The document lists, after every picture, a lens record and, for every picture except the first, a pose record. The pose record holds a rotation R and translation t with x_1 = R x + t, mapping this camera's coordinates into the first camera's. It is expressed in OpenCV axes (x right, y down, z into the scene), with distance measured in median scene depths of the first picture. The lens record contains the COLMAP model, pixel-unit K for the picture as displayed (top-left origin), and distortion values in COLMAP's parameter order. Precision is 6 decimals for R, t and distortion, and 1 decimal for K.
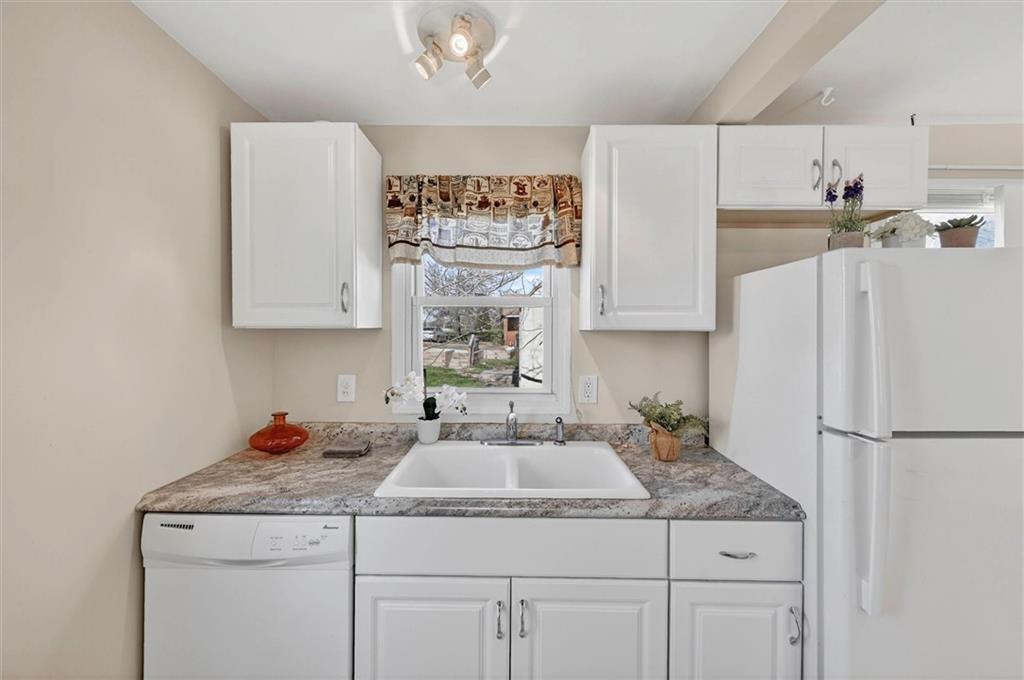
lens RADIAL K [[406.9, 0, 512.6], [0, 406.9, 331.9], [0, 0, 1]] dist [0.001635, -0.000199]
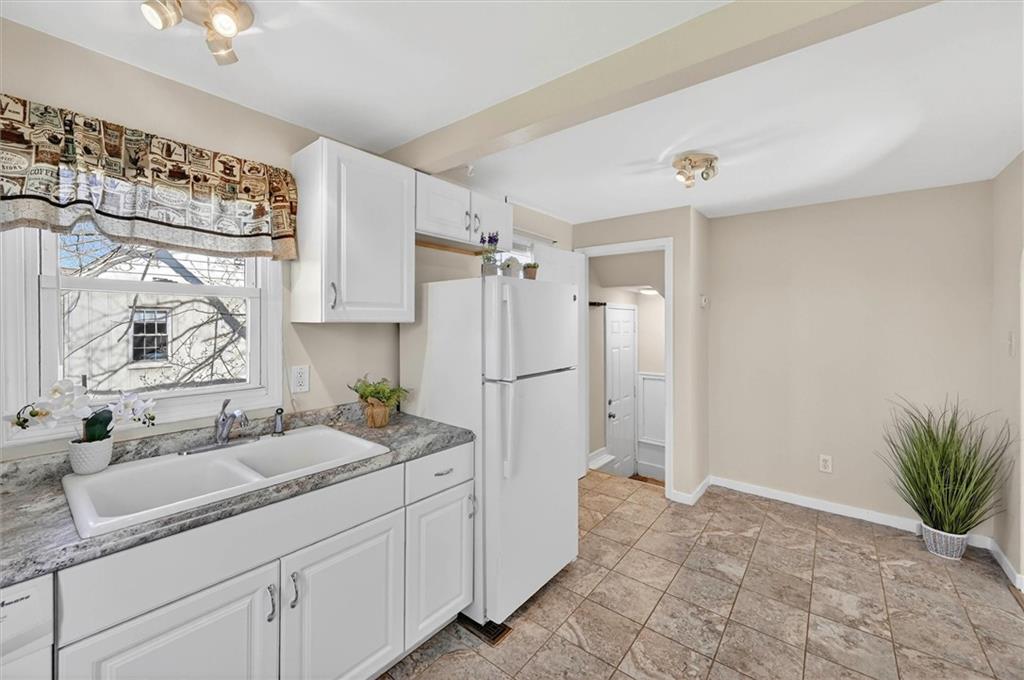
lens RADIAL K [[406.9, 0, 512.6], [0, 406.9, 331.9], [0, 0, 1]] dist [0.001635, -0.000199]
pose [[0.623071, -0.022182, 0.781850, -0.312026], [0.004502, 0.999683, 0.024774, -0.003419], [-0.782152, -0.011916, 0.622974, -0.084120]]
